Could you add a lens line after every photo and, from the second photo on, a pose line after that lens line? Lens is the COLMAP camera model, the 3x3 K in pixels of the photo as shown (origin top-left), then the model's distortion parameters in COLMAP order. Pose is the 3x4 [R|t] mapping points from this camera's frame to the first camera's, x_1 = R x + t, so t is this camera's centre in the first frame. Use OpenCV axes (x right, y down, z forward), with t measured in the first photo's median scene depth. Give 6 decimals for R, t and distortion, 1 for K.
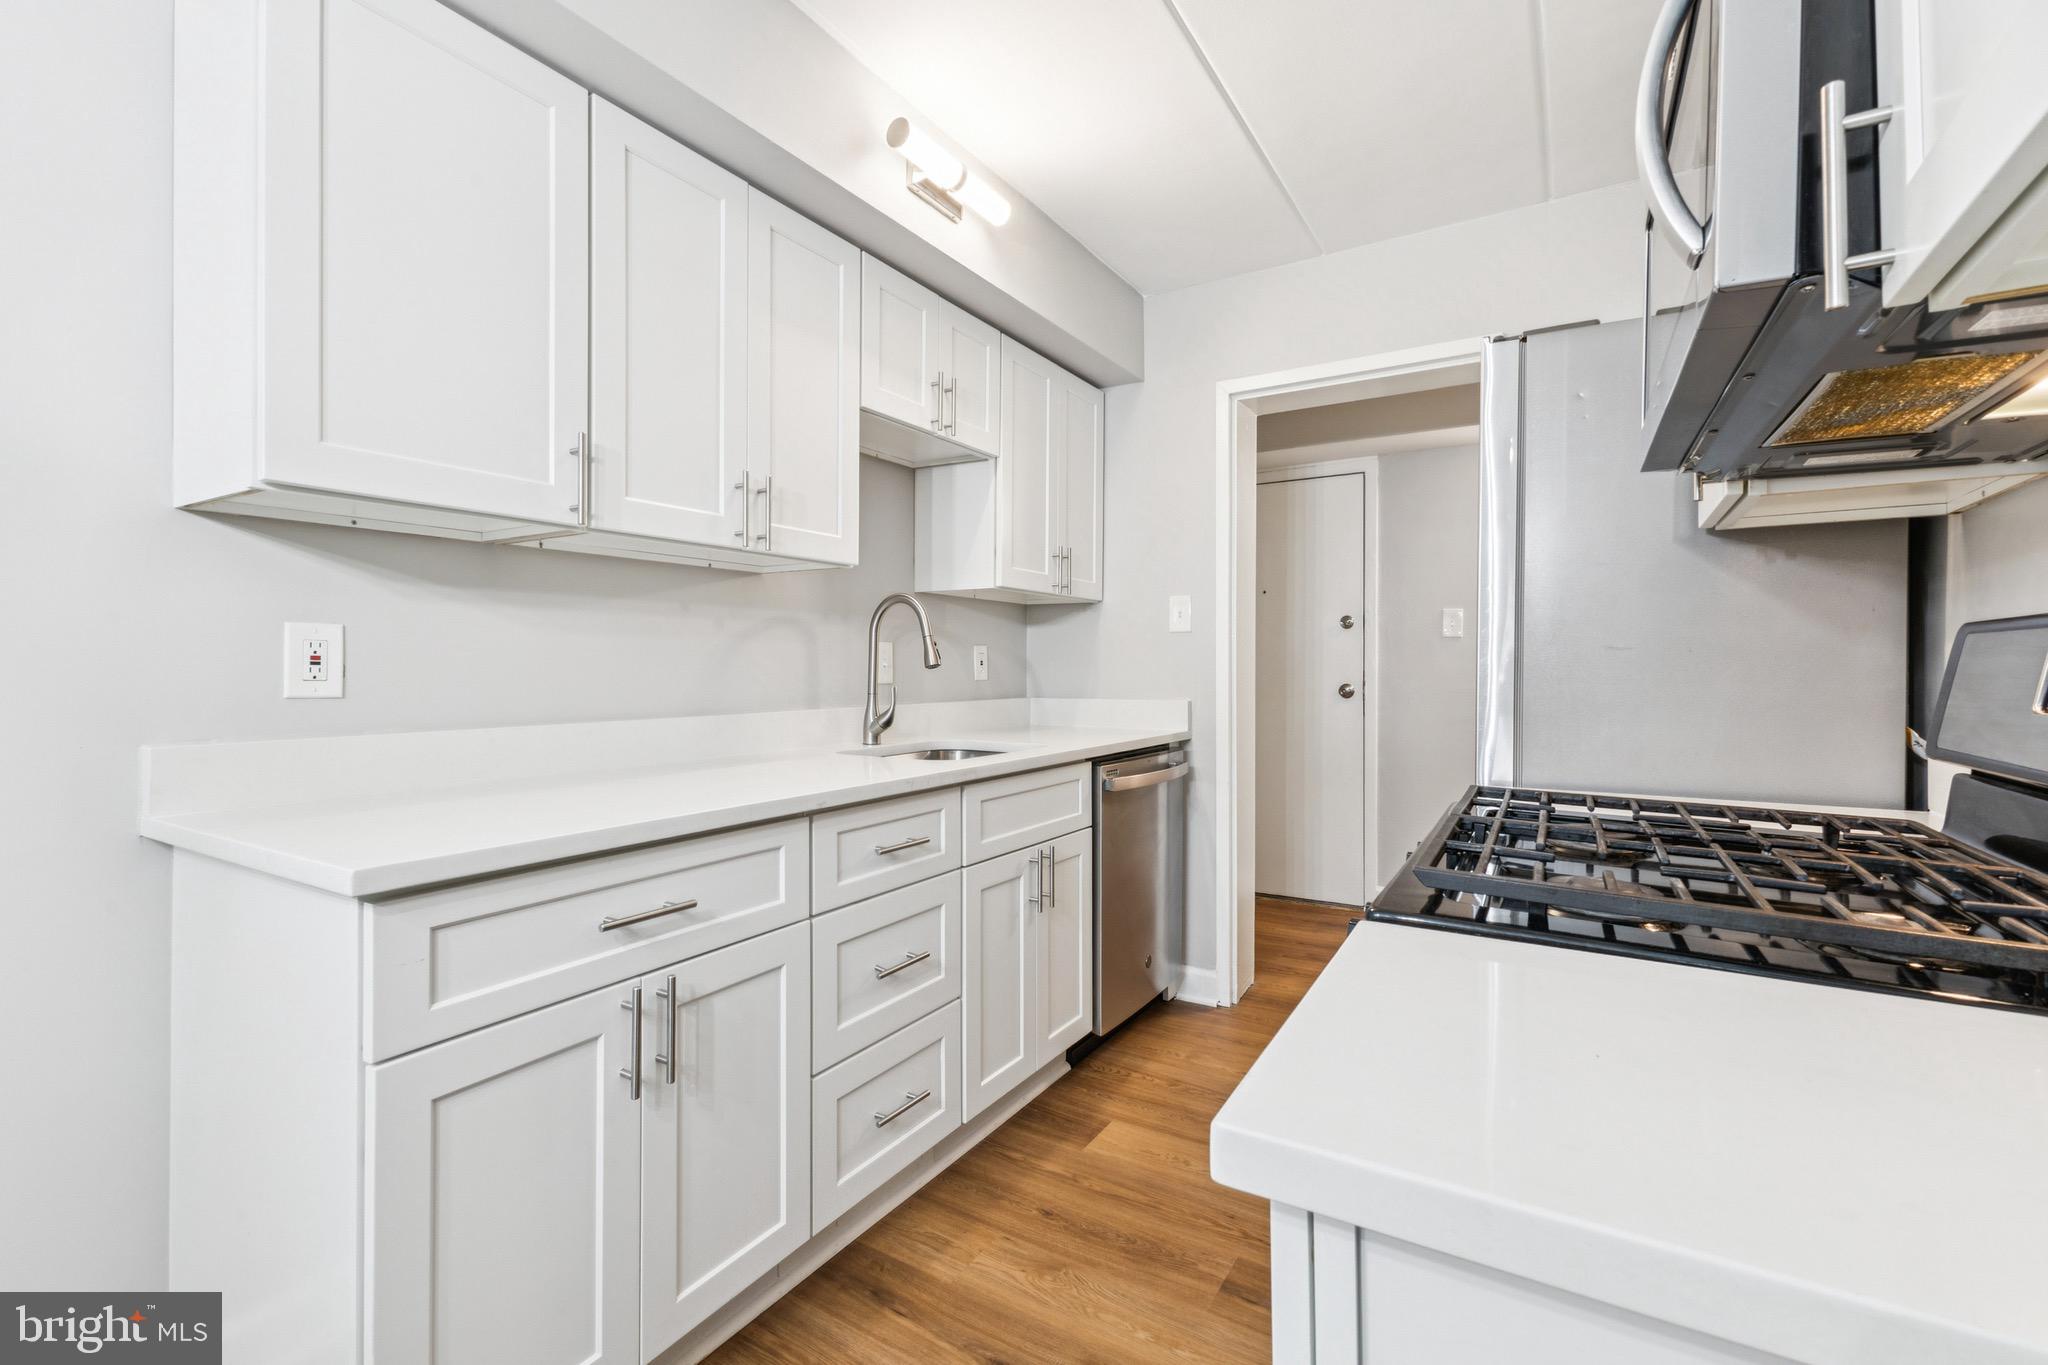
lens RADIAL K [[898.5, 0, 1006.1], [0, 898.5, 667.0], [0, 0, 1]] dist [-0.000916, -0.000043]
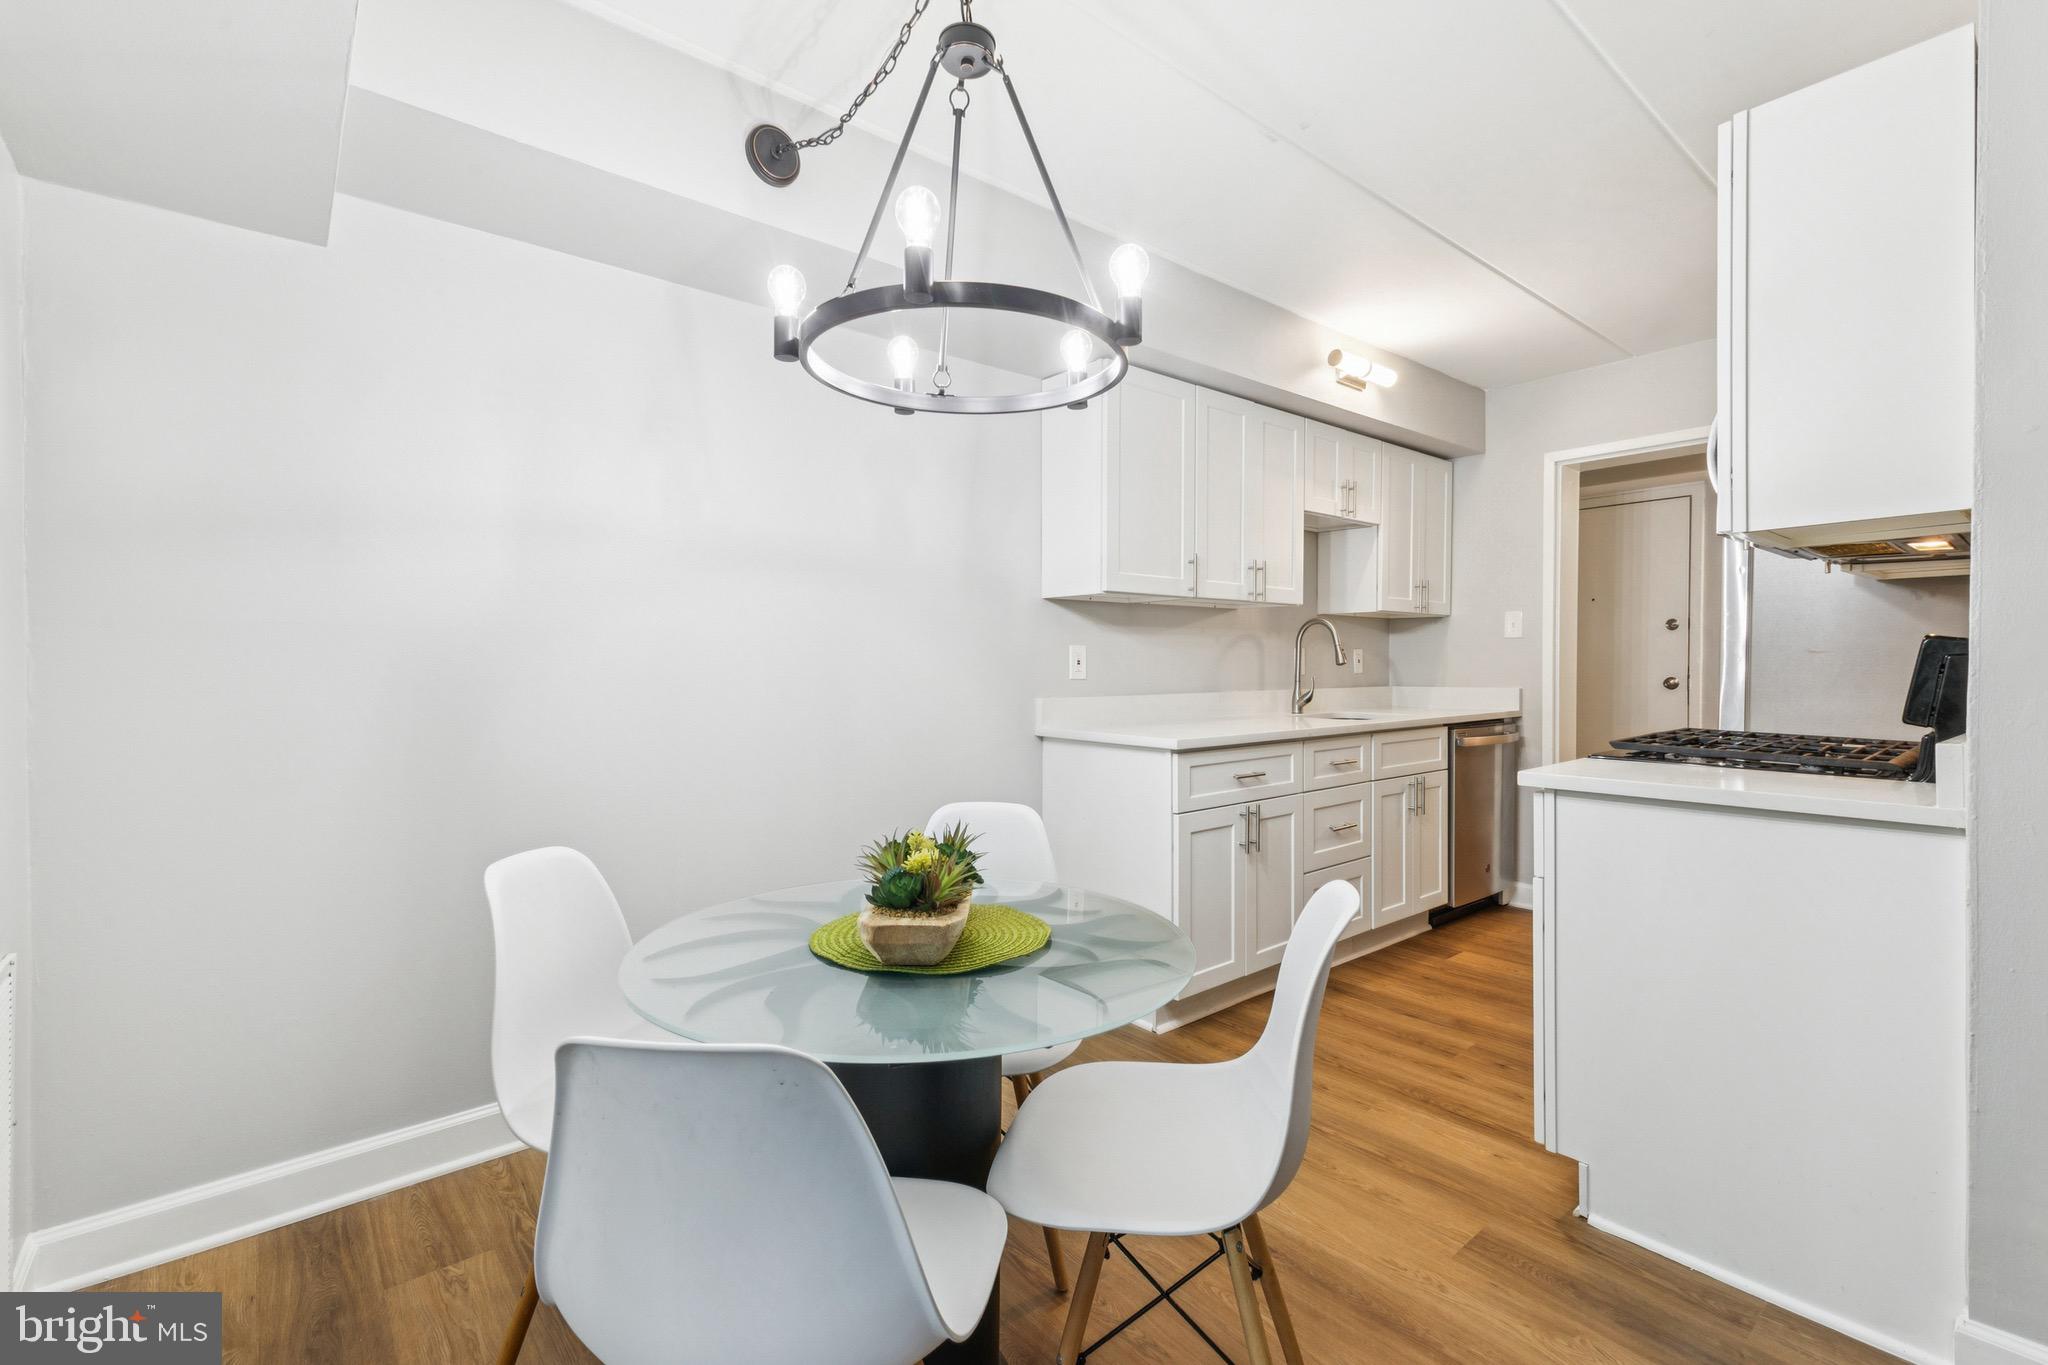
lens RADIAL K [[893.7, 0, 1035.8], [0, 893.7, 679.2], [0, 0, 1]] dist [0.002646, -0.000316]
pose [[0.955943, 0.001682, -0.293547, -0.129061], [0.003456, 0.999850, 0.016984, -0.002356], [0.293532, -0.017251, 0.955794, -0.656070]]
